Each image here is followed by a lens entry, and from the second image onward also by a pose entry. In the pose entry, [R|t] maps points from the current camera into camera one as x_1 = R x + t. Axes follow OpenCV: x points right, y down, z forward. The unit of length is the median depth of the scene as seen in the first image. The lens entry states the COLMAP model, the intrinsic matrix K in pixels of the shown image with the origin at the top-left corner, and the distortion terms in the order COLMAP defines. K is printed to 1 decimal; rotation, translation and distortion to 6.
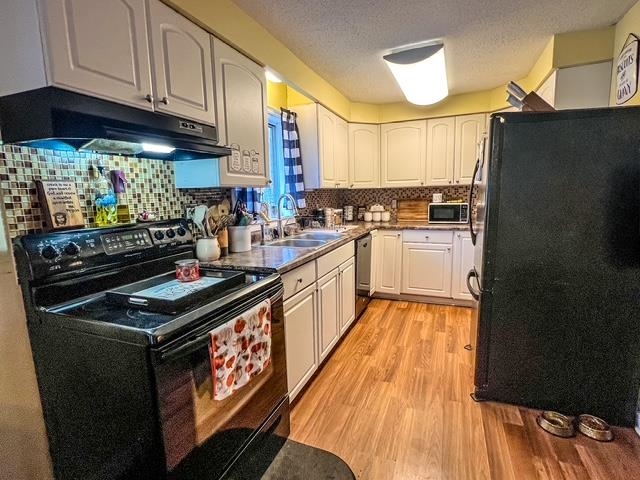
lens RADIAL K [[321.9, 0, 320.0], [0, 321.9, 240.0], [0, 0, 1]] dist [0.001494, 0.000229]
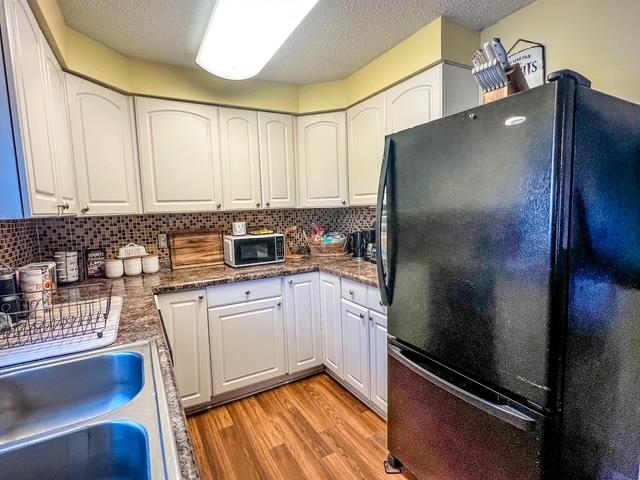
lens RADIAL K [[321.9, 0, 320.0], [0, 321.9, 240.0], [0, 0, 1]] dist [0.001494, 0.000229]
pose [[0.624455, -0.070844, 0.777841, -0.078180], [0.130686, 0.991316, -0.014629, -0.117424], [-0.770050, 0.110788, 0.628291, 0.714222]]
